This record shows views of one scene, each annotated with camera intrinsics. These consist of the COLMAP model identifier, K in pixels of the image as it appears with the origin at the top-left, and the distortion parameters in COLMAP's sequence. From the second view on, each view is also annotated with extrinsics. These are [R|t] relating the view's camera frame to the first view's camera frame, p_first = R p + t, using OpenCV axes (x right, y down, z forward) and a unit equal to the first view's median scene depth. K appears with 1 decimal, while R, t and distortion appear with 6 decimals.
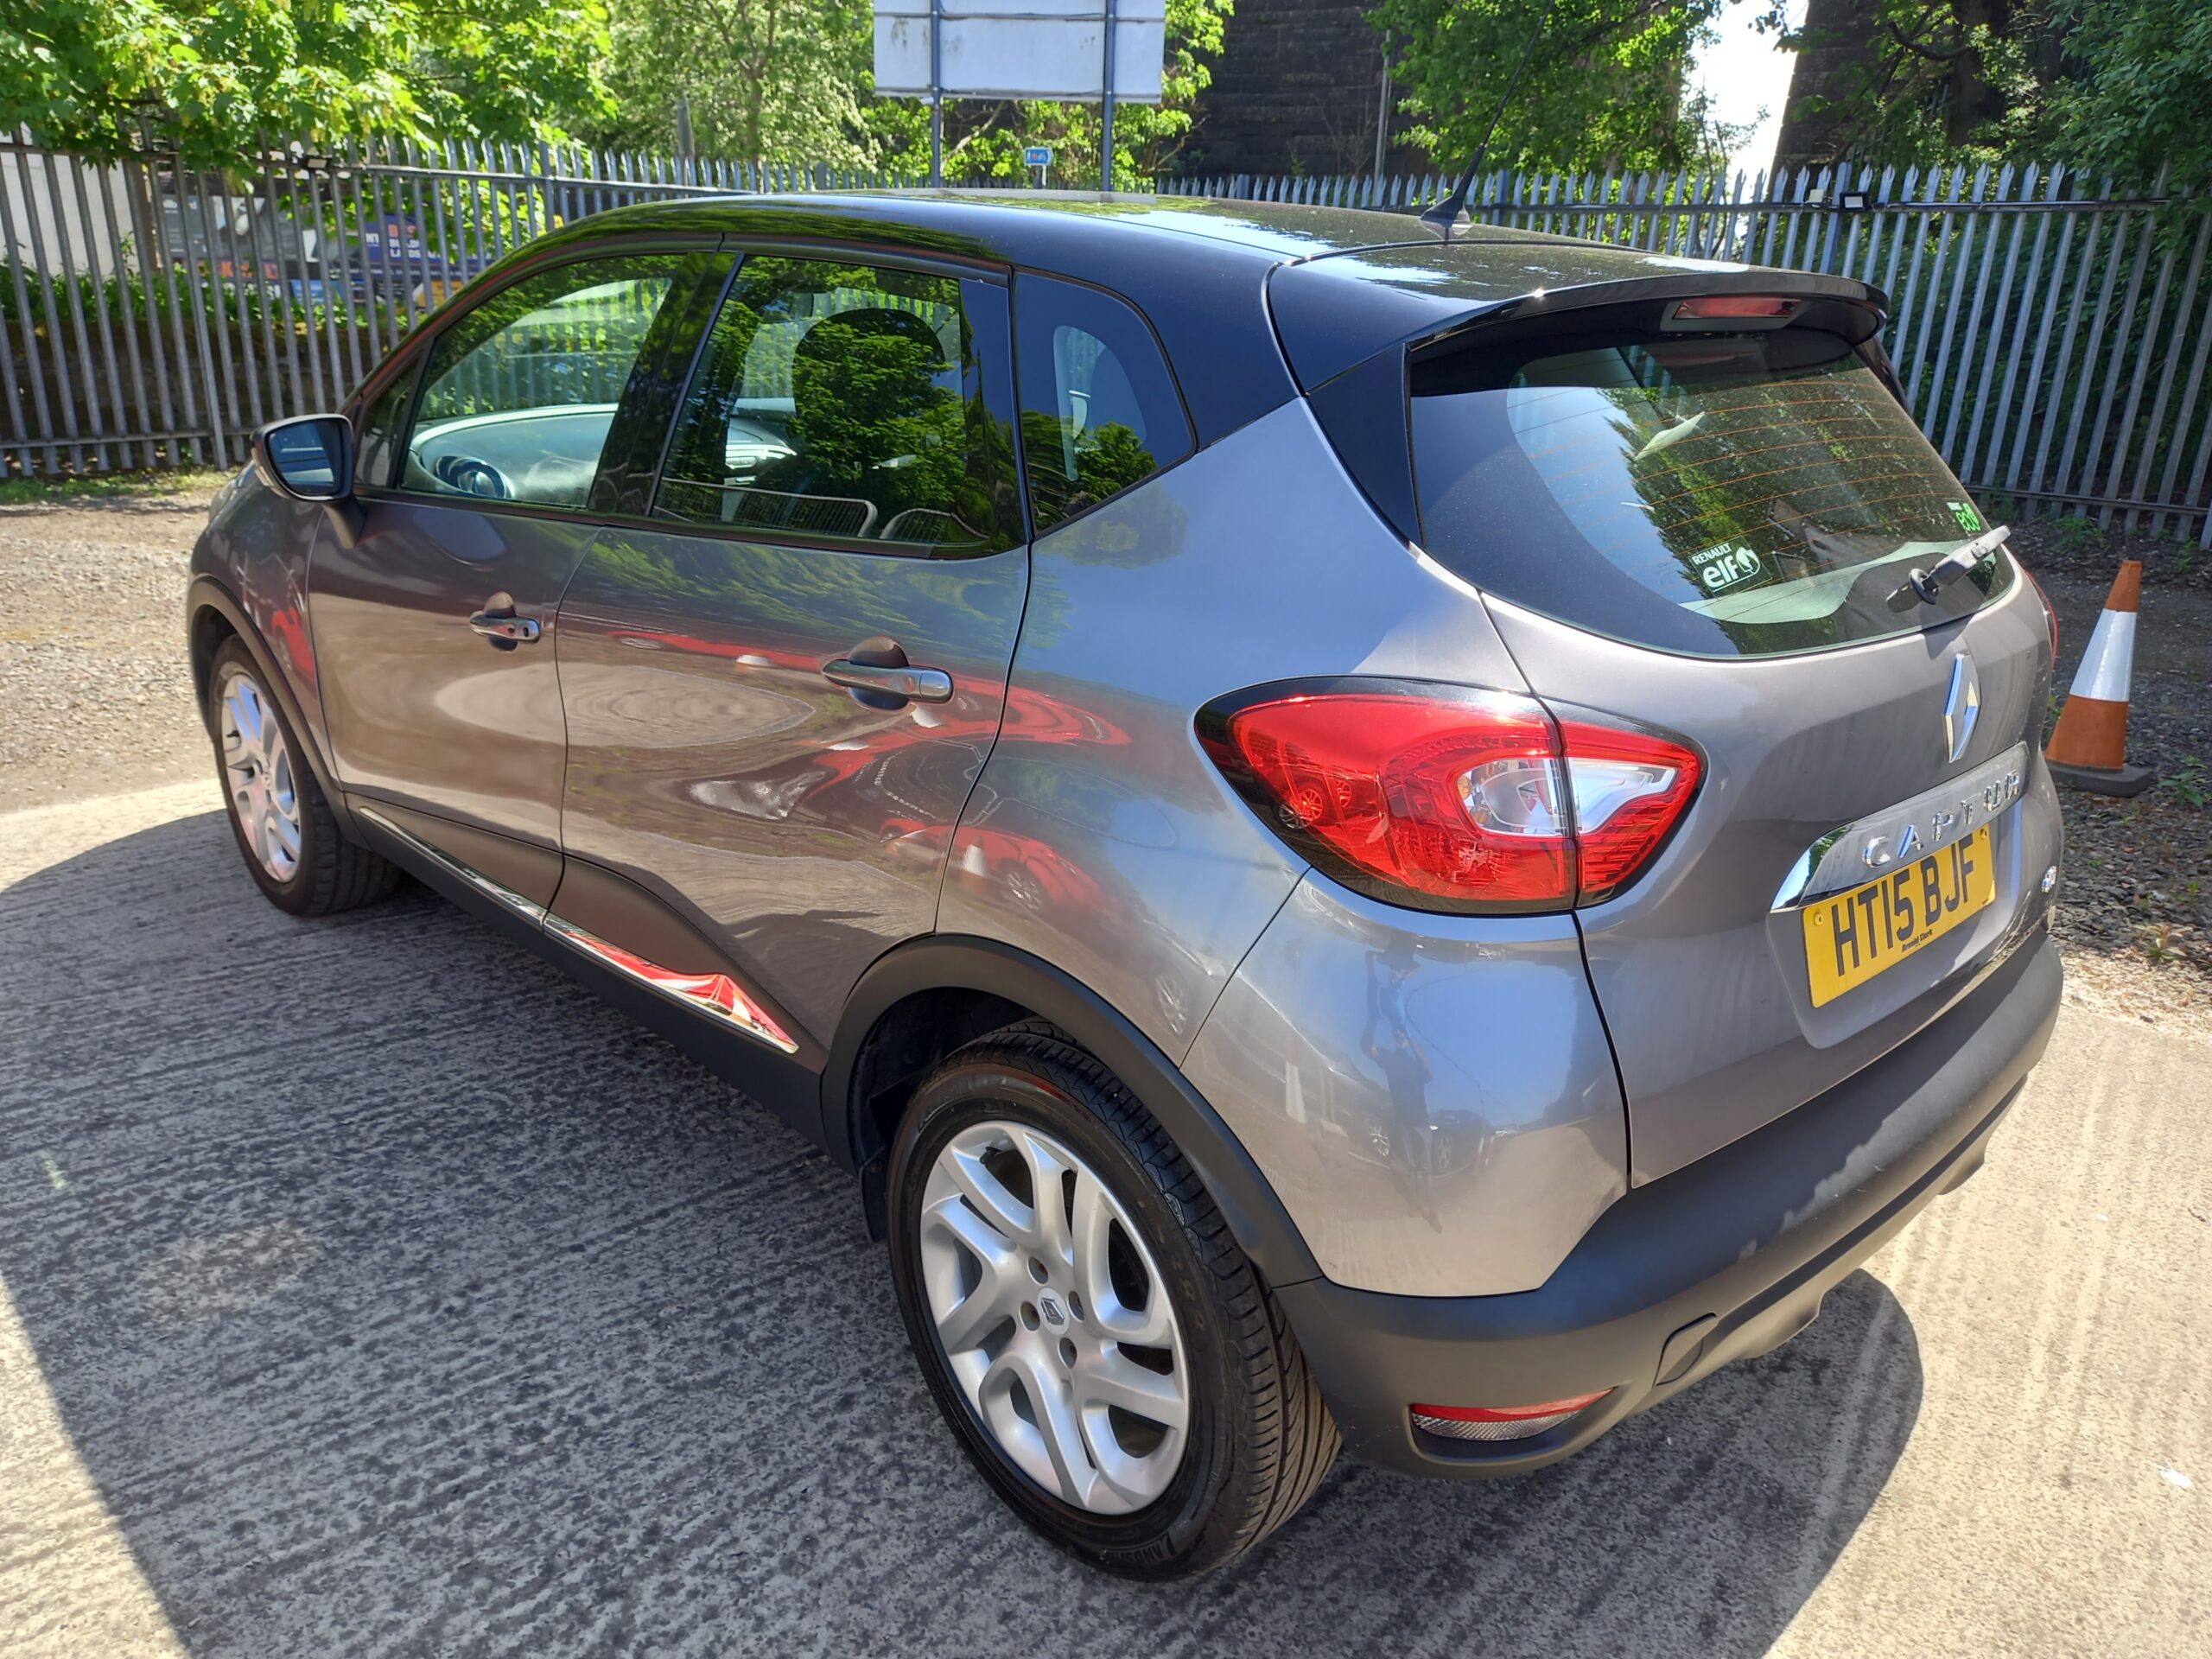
lens RADIAL K [[1640.4, 0, 1106.5], [0, 1640.4, 848.0], [0, 0, 1]] dist [0.033679, -0.001355]
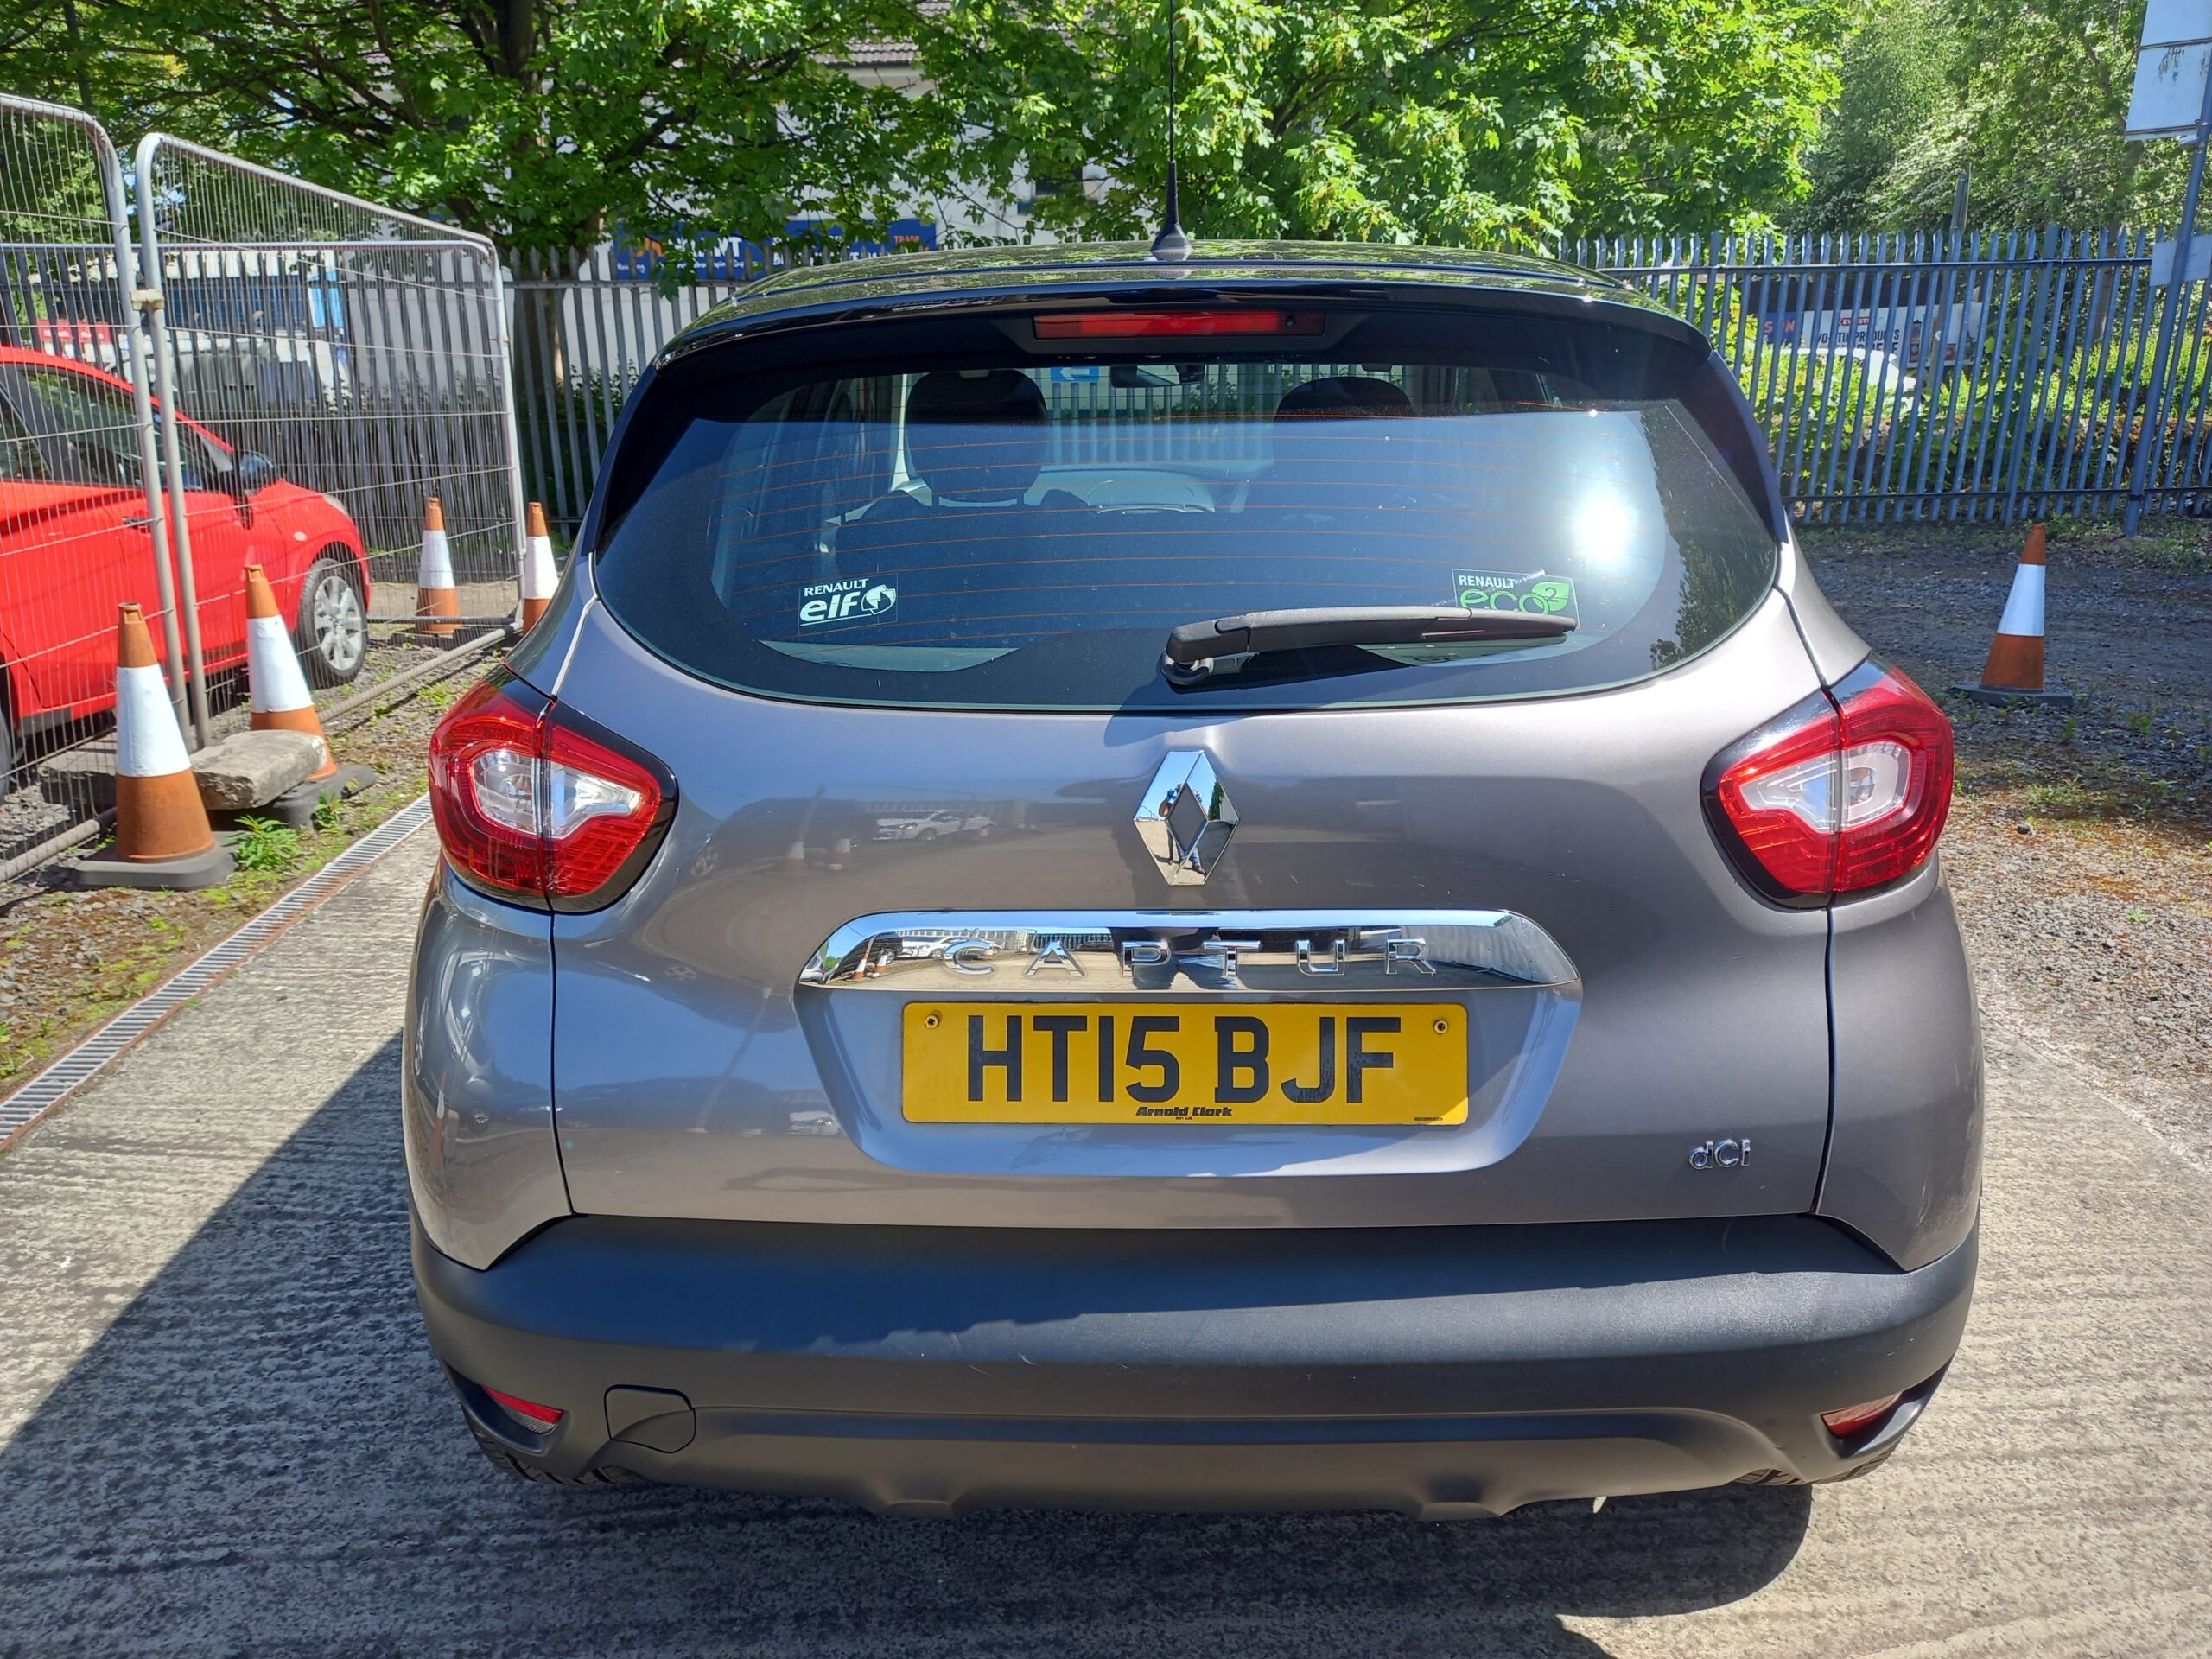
lens RADIAL K [[1655.6, 0, 1102.9], [0, 1655.6, 835.9], [0, 0, 1]] dist [0.038382, -0.044797]
pose [[0.696777, 0.161977, -0.698760, 0.788869], [-0.204378, 0.978621, 0.023052, -0.065245], [0.687554, 0.126749, 0.714985, 0.315609]]
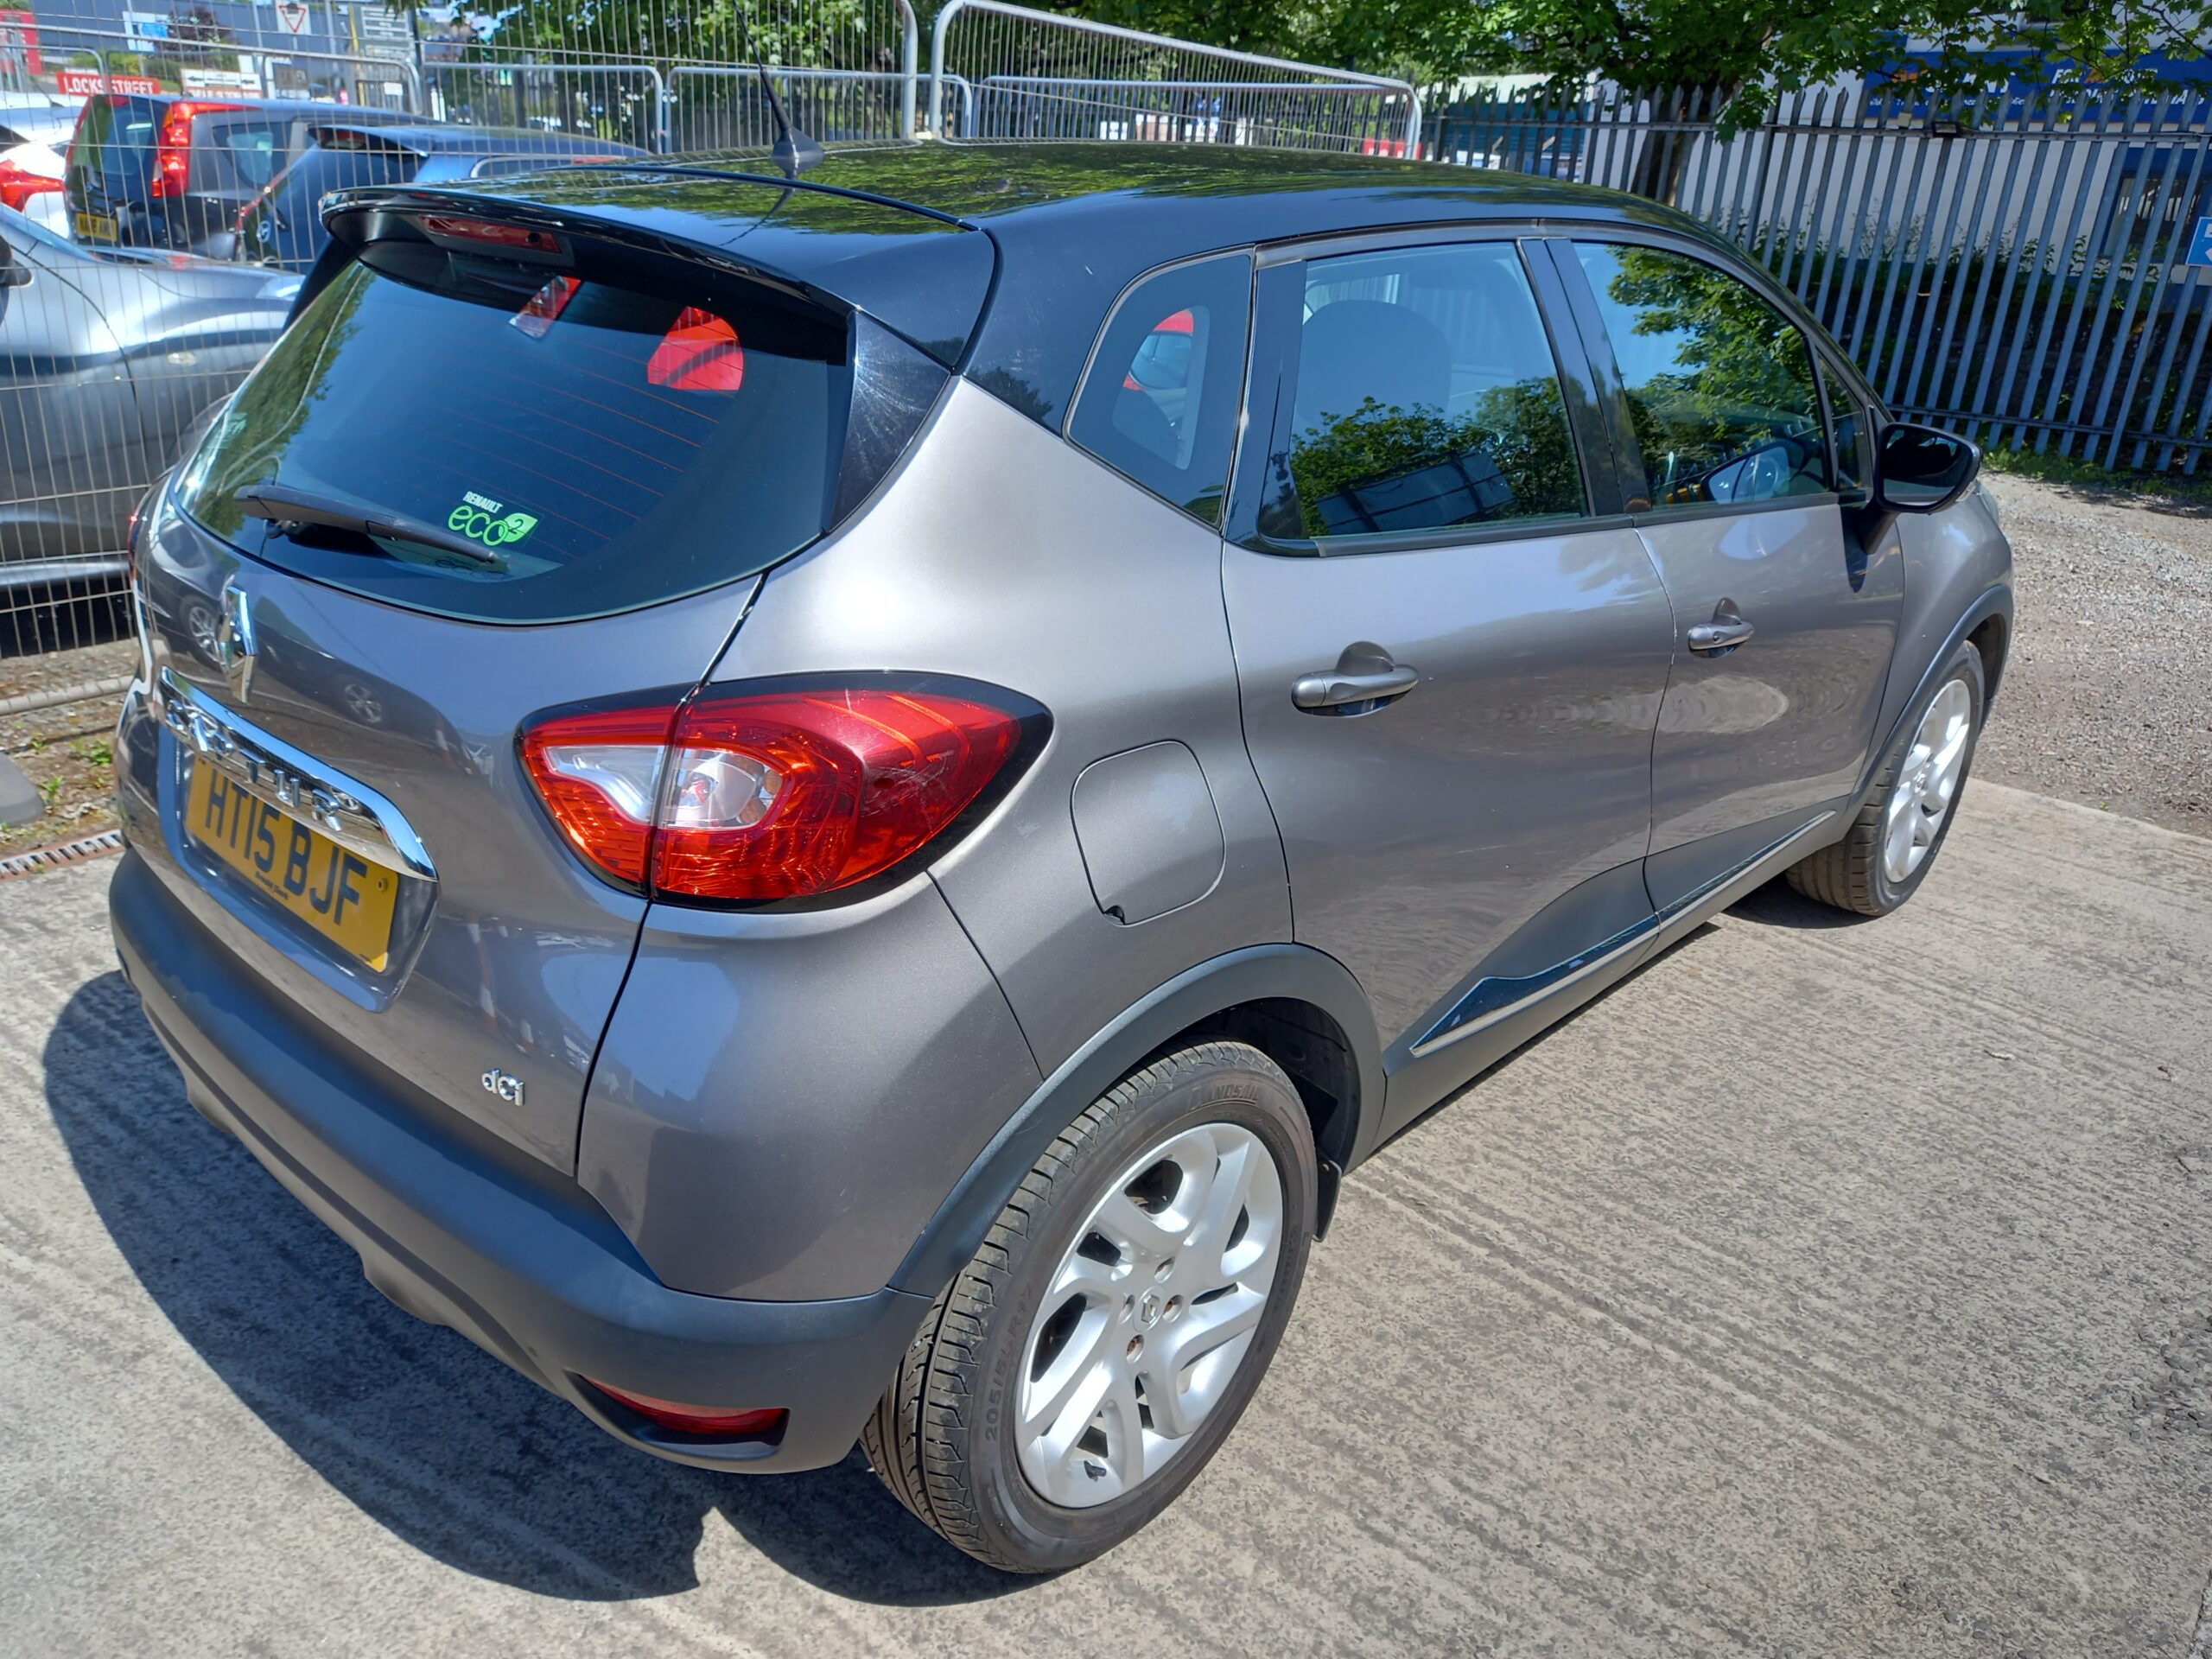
lens RADIAL K [[1612.7, 0, 1106.8], [0, 1612.7, 840.0], [0, 0, 1]] dist [0.060262, -0.053266]
pose [[0.058306, 0.358690, -0.931634, 1.094025], [-0.378230, 0.871585, 0.311899, -0.345346], [0.923874, 0.334186, 0.186486, 0.994238]]
